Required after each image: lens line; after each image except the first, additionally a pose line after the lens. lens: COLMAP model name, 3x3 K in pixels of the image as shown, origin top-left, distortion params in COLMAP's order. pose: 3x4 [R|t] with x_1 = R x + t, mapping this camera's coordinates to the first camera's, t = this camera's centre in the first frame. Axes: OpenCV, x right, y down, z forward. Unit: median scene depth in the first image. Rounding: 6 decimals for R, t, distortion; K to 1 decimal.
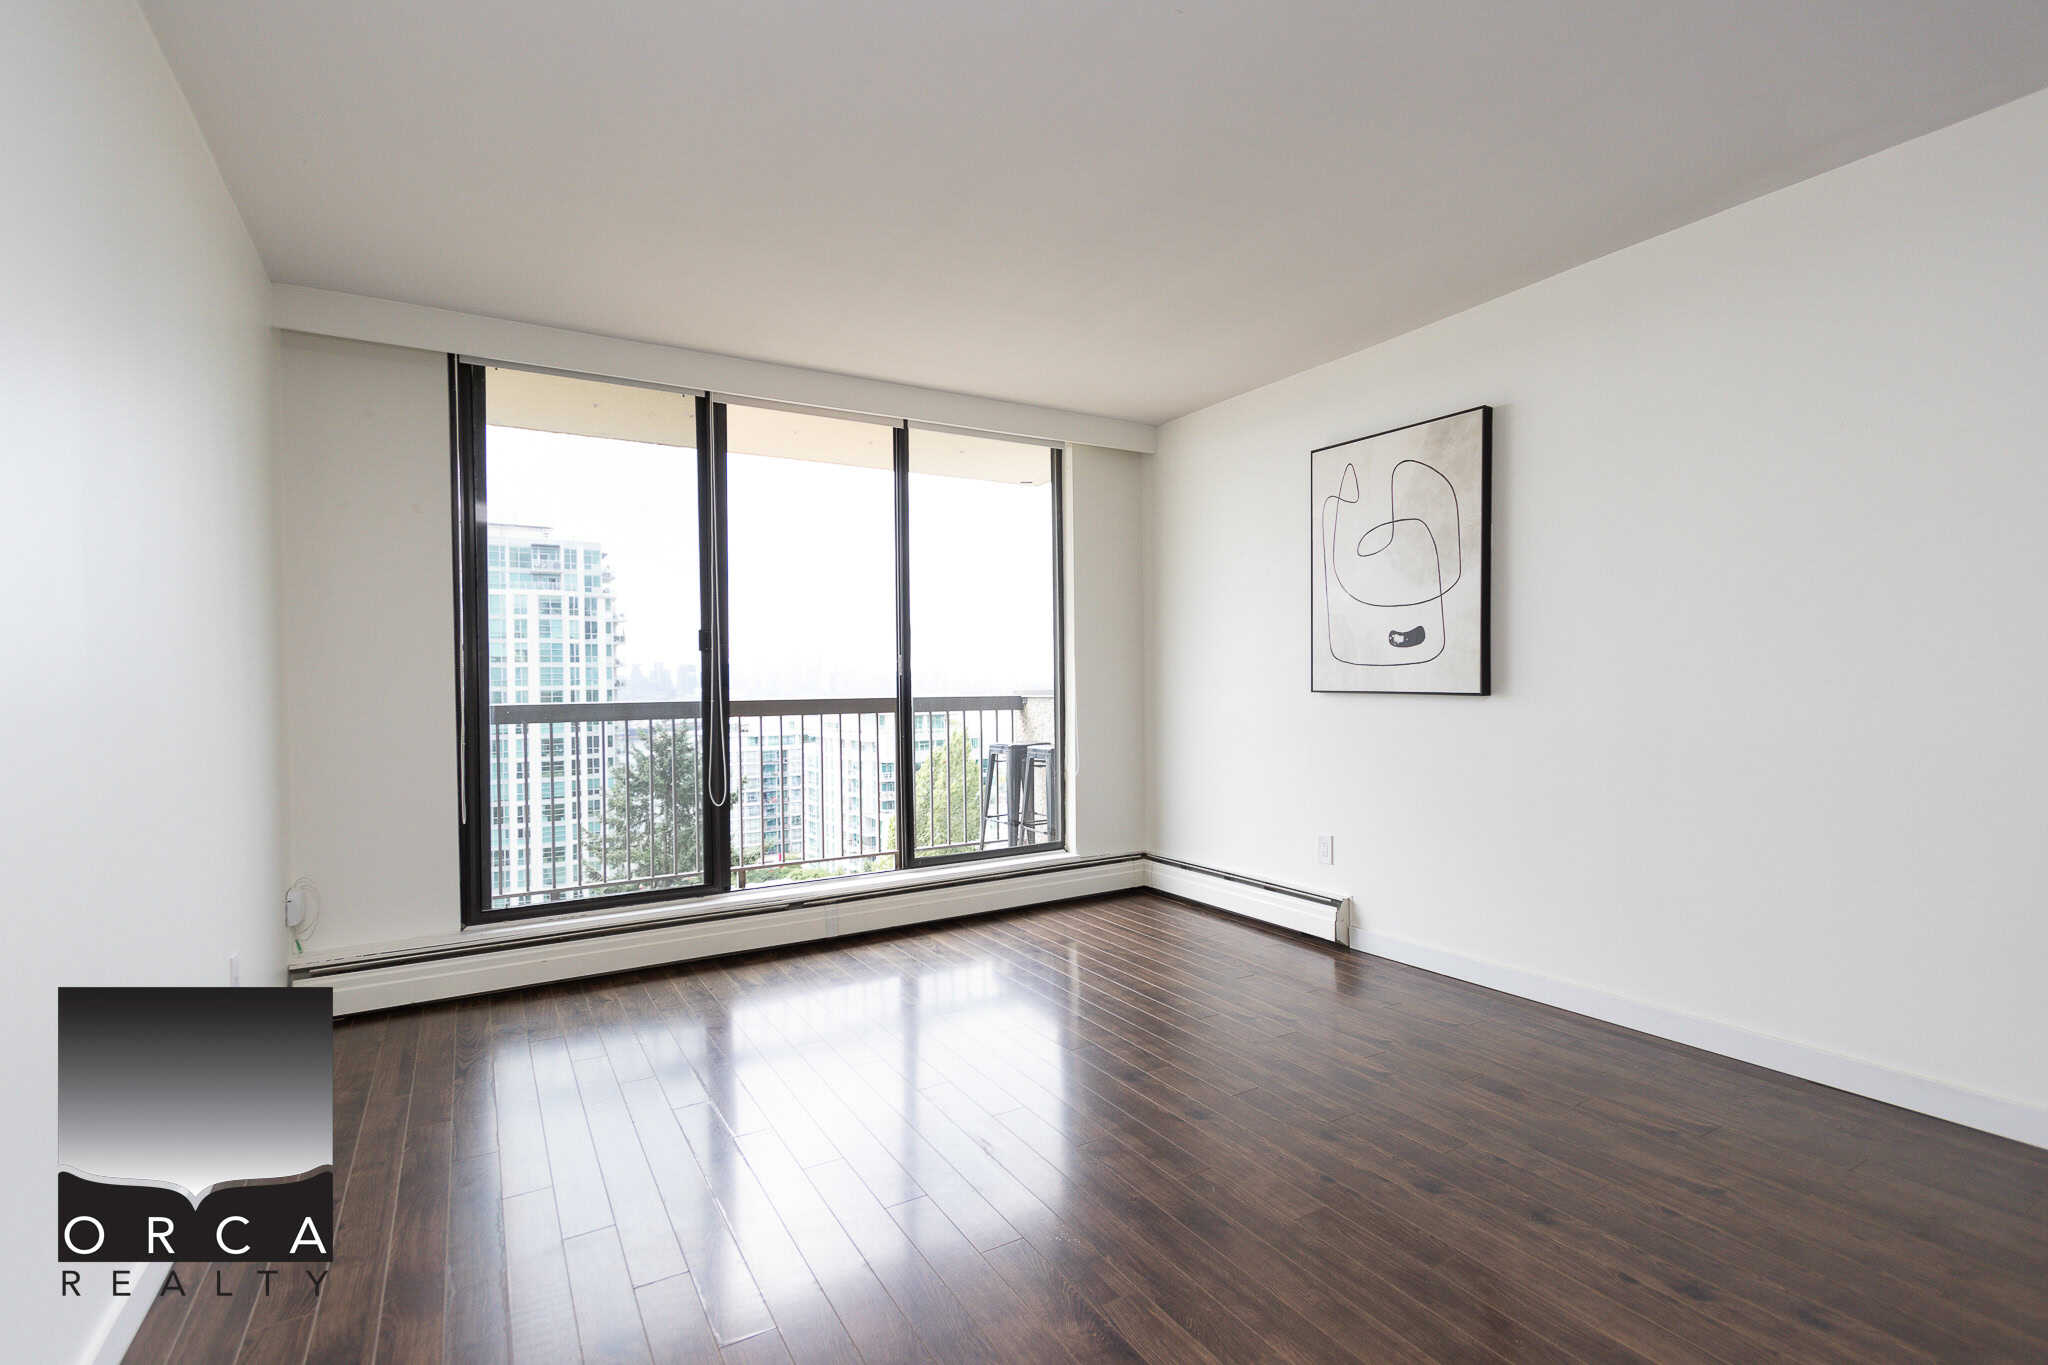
lens RADIAL K [[925.0, 0, 1018.1], [0, 925.0, 690.3], [0, 0, 1]] dist [0.004470, -0.000922]
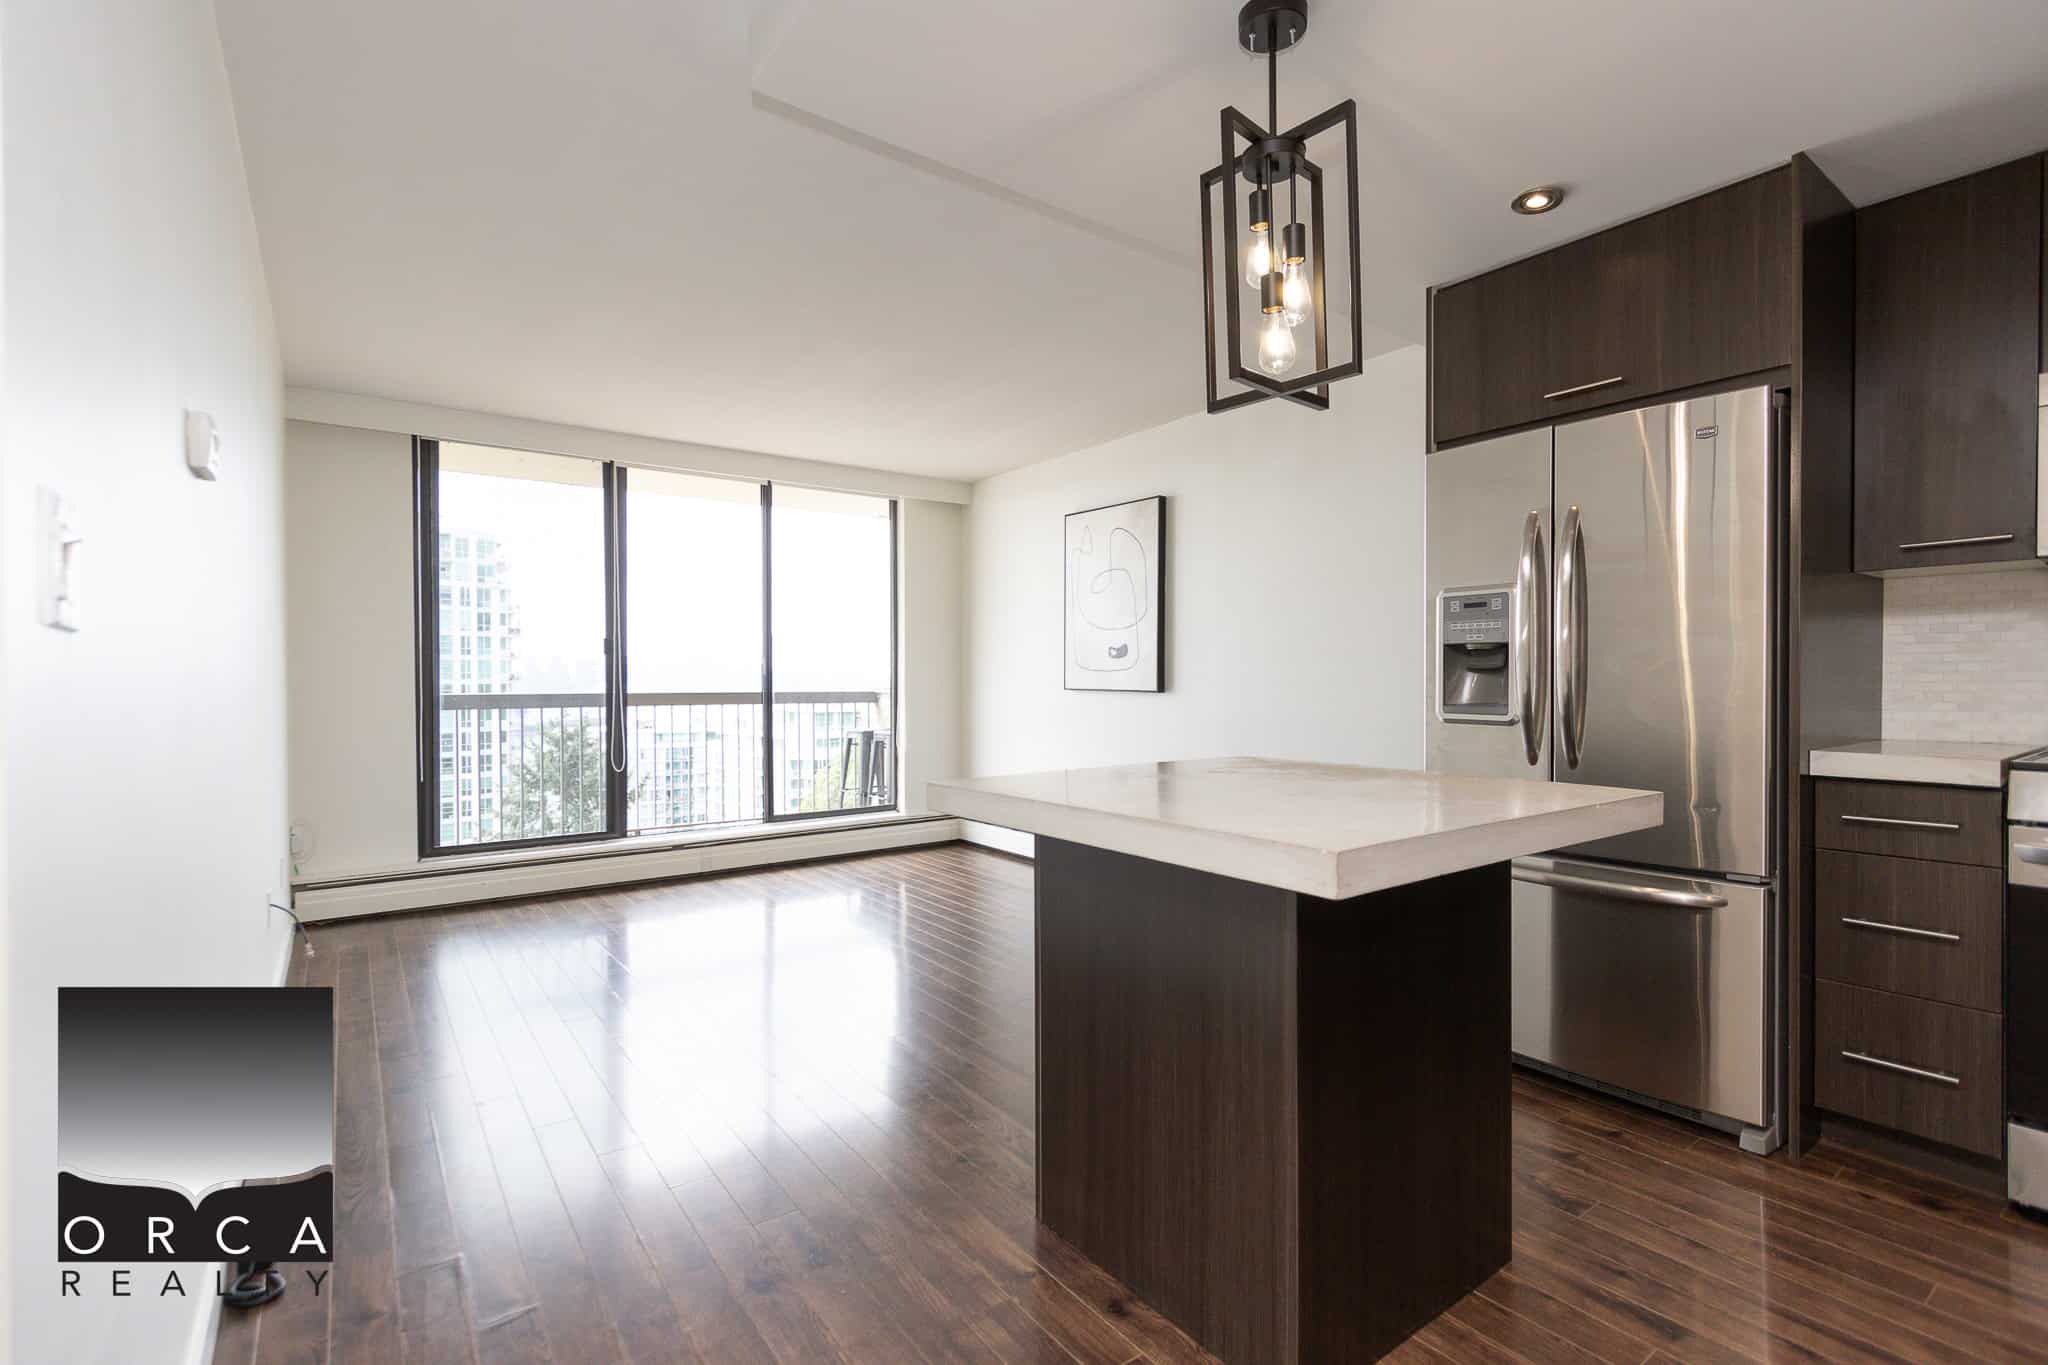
lens RADIAL K [[925.0, 0, 1018.1], [0, 925.0, 690.3], [0, 0, 1]] dist [0.004470, -0.000922]
pose [[0.995681, 0.008422, 0.092455, 0.120690], [-0.008589, 0.999962, 0.001401, 0.001714], [-0.092440, -0.002189, 0.995716, -0.365559]]
